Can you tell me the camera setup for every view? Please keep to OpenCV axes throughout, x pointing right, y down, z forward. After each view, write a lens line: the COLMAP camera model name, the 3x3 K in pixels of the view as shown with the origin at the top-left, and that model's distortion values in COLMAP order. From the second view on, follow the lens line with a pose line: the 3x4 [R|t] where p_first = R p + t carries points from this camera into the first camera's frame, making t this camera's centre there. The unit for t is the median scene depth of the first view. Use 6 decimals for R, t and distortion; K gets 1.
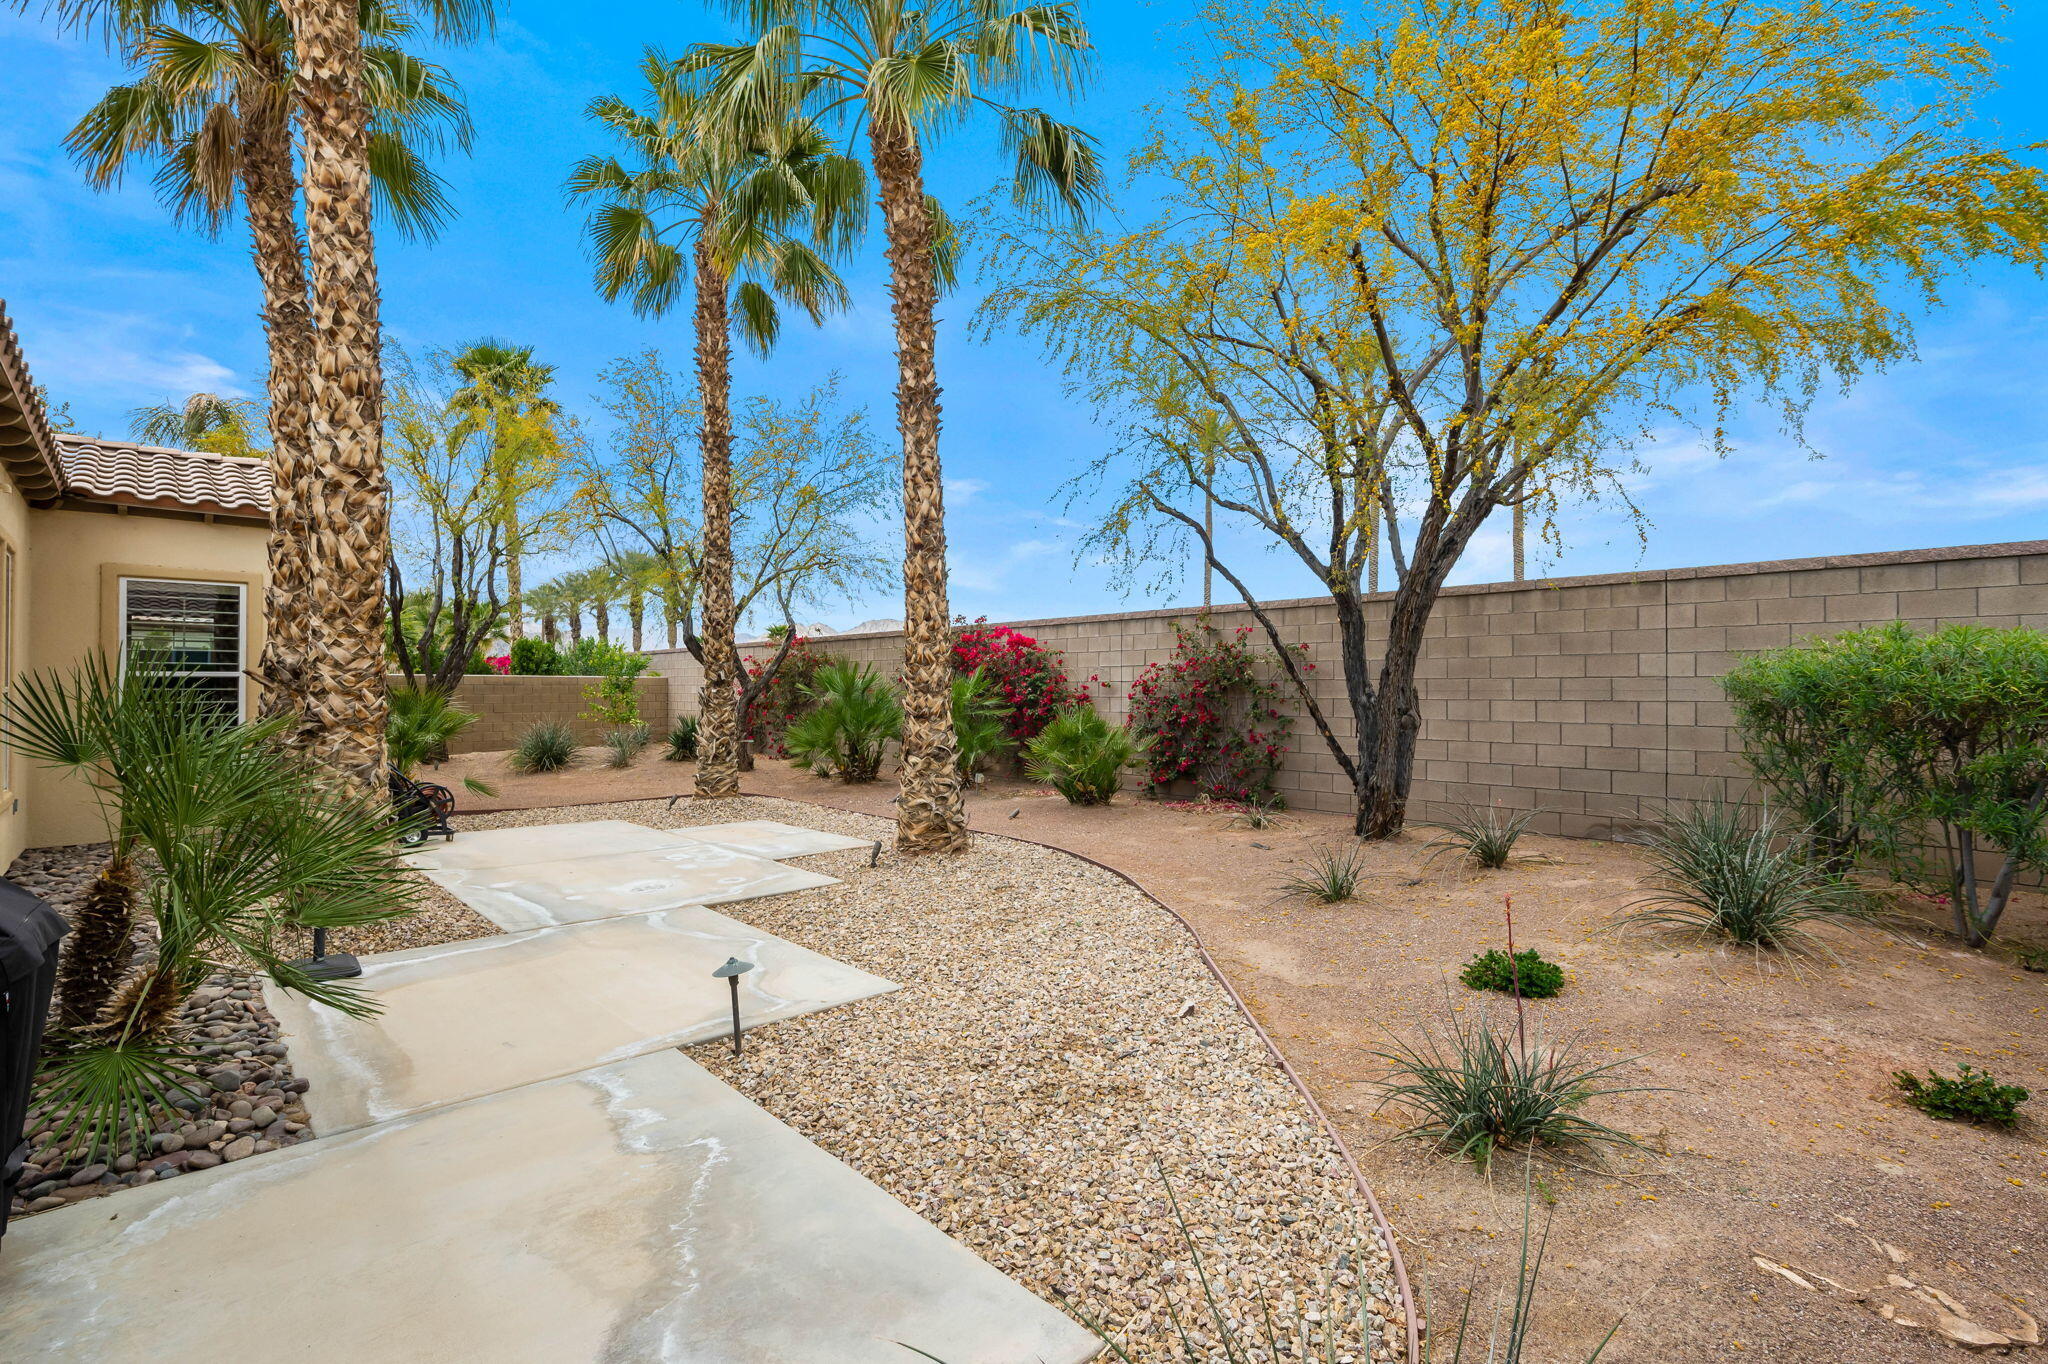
lens RADIAL K [[922.8, 0, 1033.4], [0, 922.8, 677.2], [0, 0, 1]] dist [-0.000298, 0.000027]
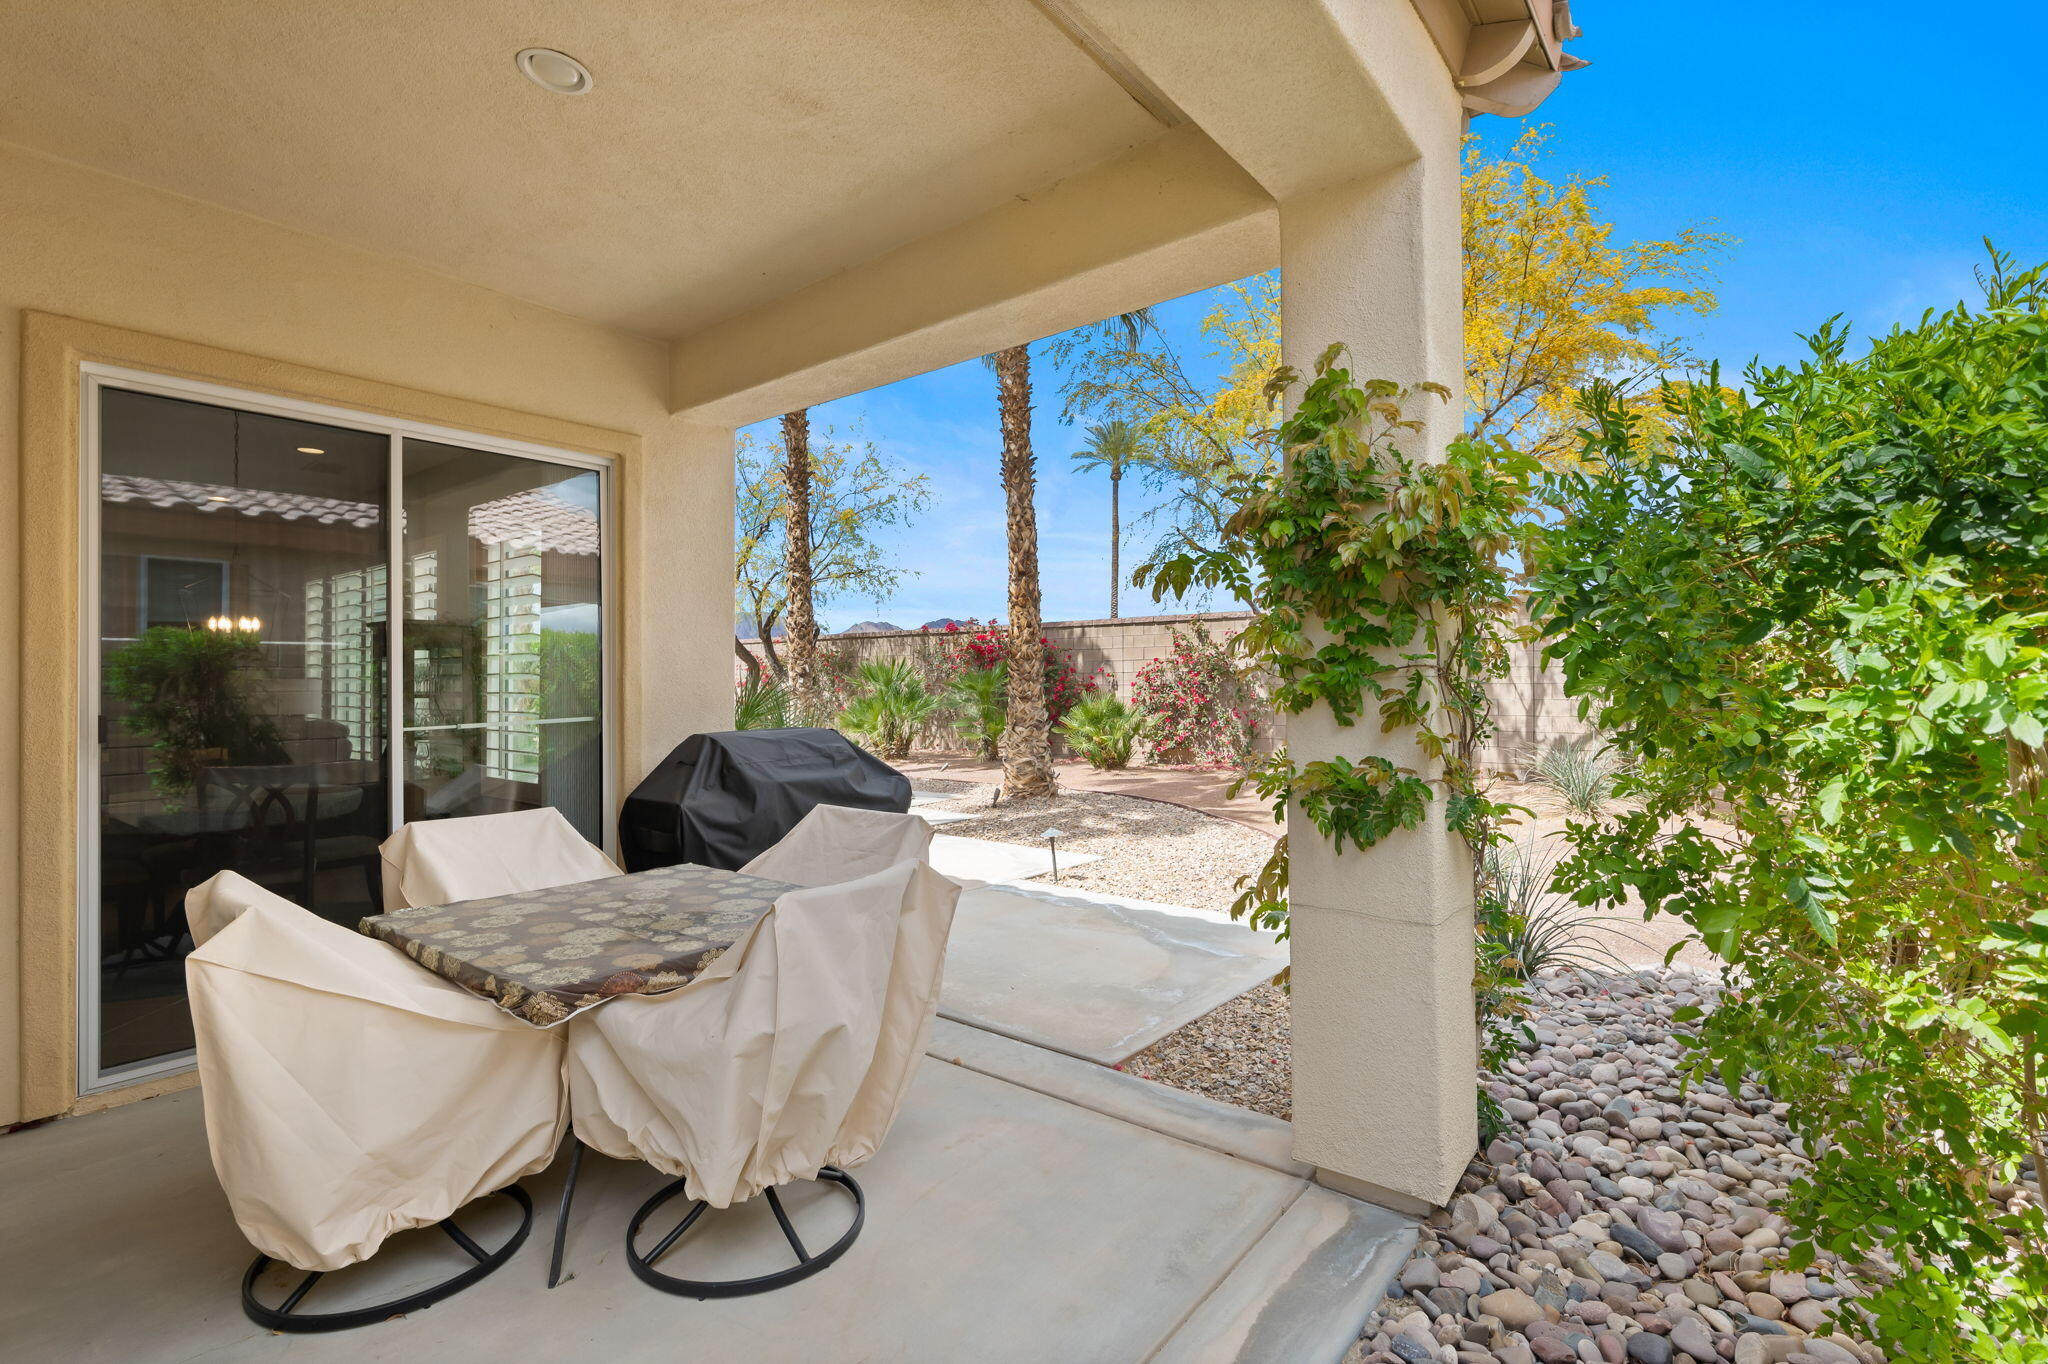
lens RADIAL K [[930.9, 0, 1007.7], [0, 930.9, 664.3], [0, 0, 1]] dist [-0.014239, 0.000305]
pose [[0.995066, -0.003642, 0.099145, -0.283132], [0.004363, 0.999966, -0.007053, 0.002481], [-0.099116, 0.007451, 0.995048, -0.368906]]
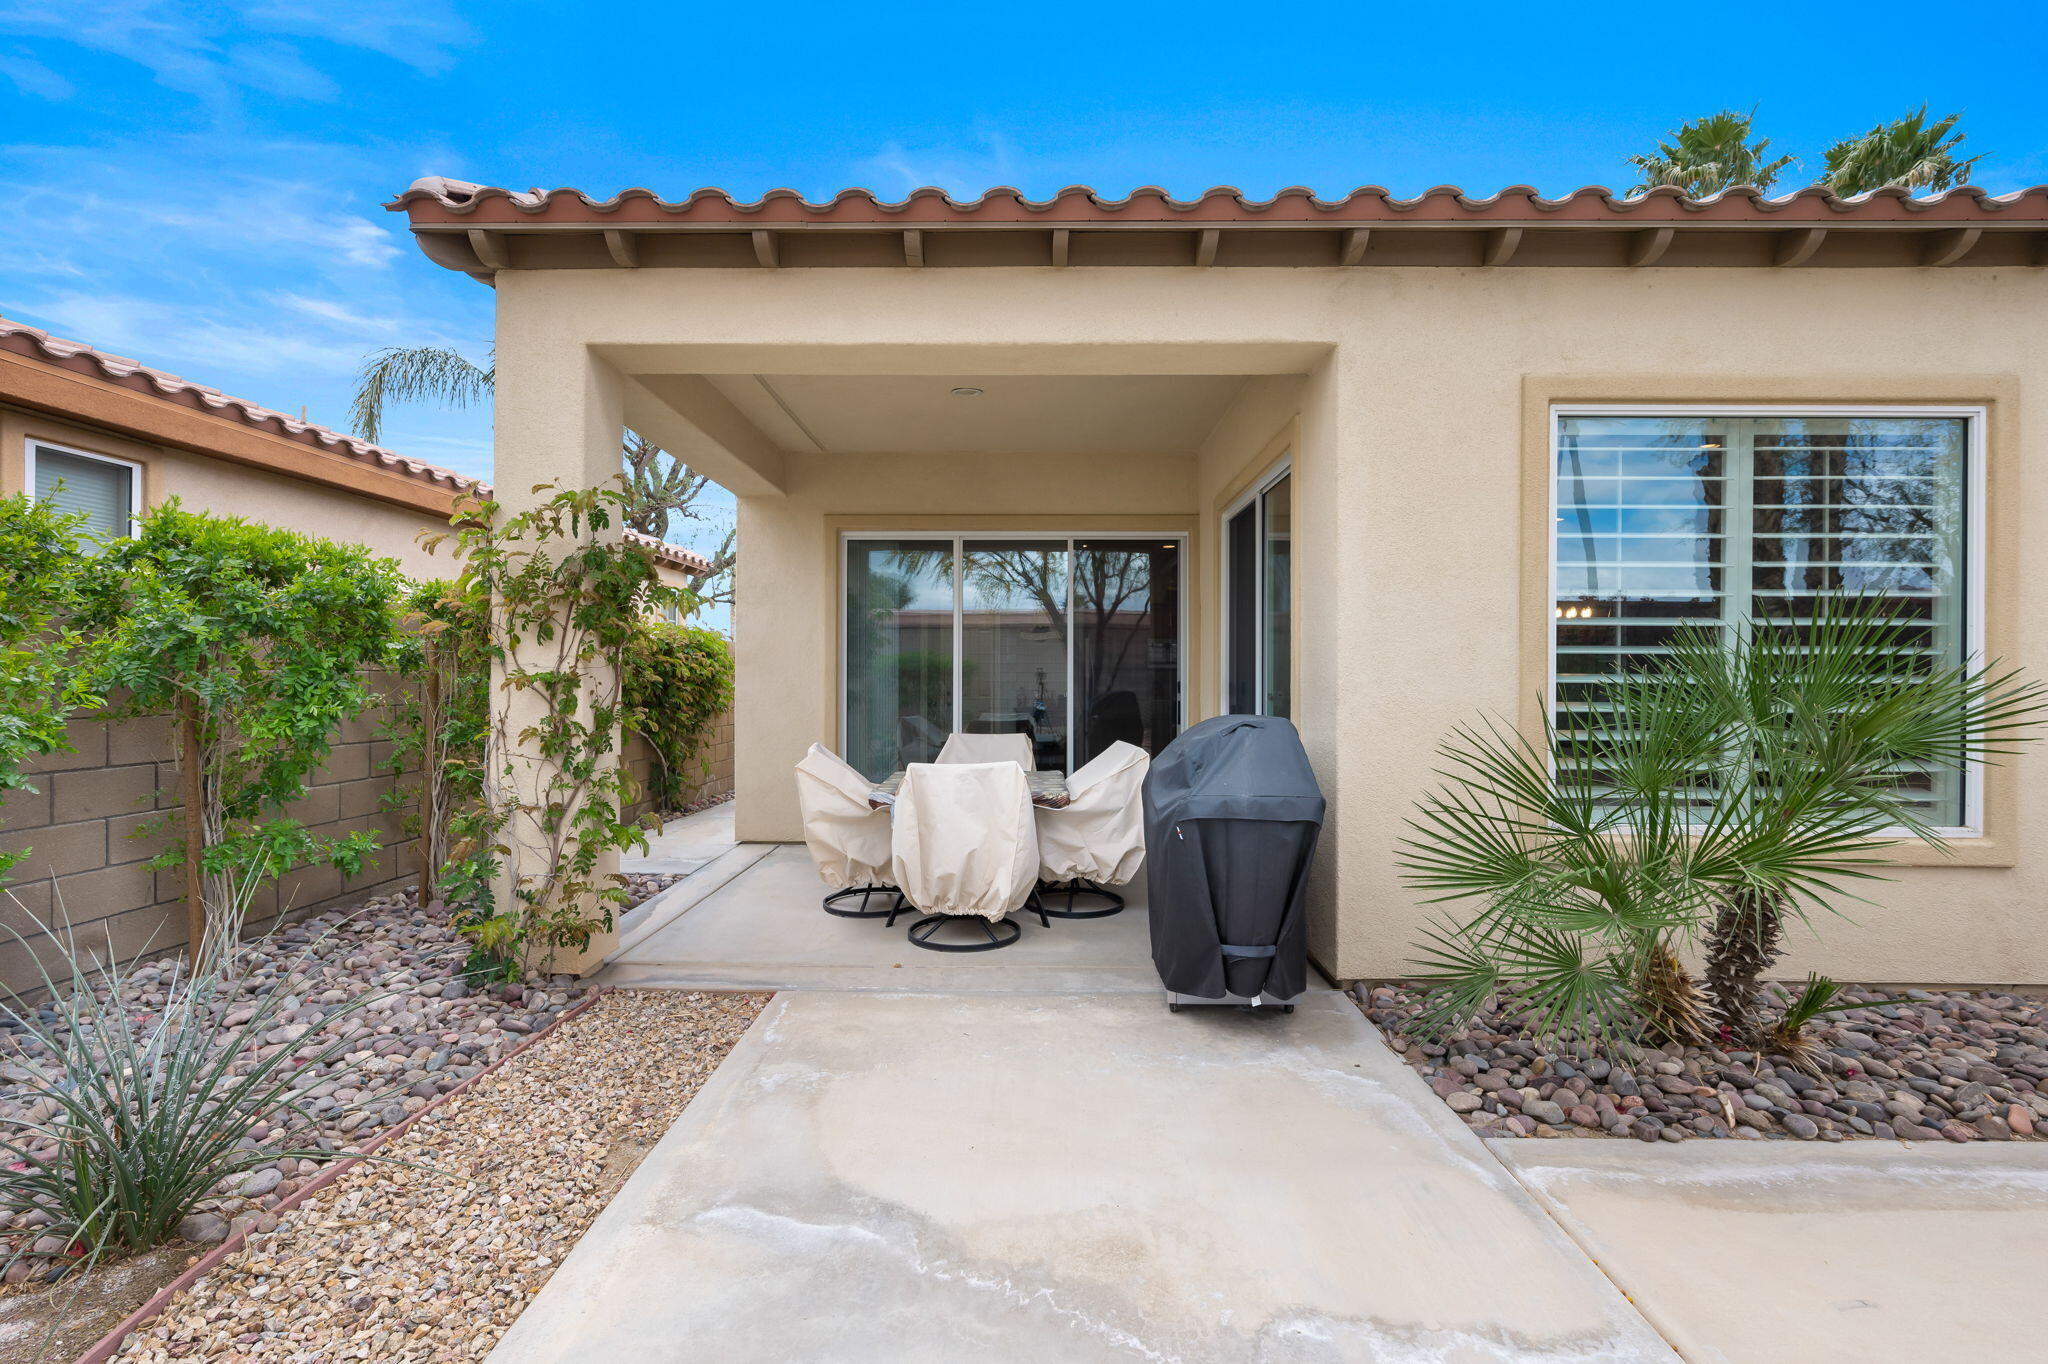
lens RADIAL K [[909.8, 0, 1027.3], [0, 909.8, 681.0], [0, 0, 1]] dist [-0.000210, 0.000027]
pose [[-0.707057, 0.000661, -0.707156, 0.059173], [0.006803, 0.999960, -0.005867, 0.021995], [0.707124, -0.008959, -0.707033, 0.501523]]
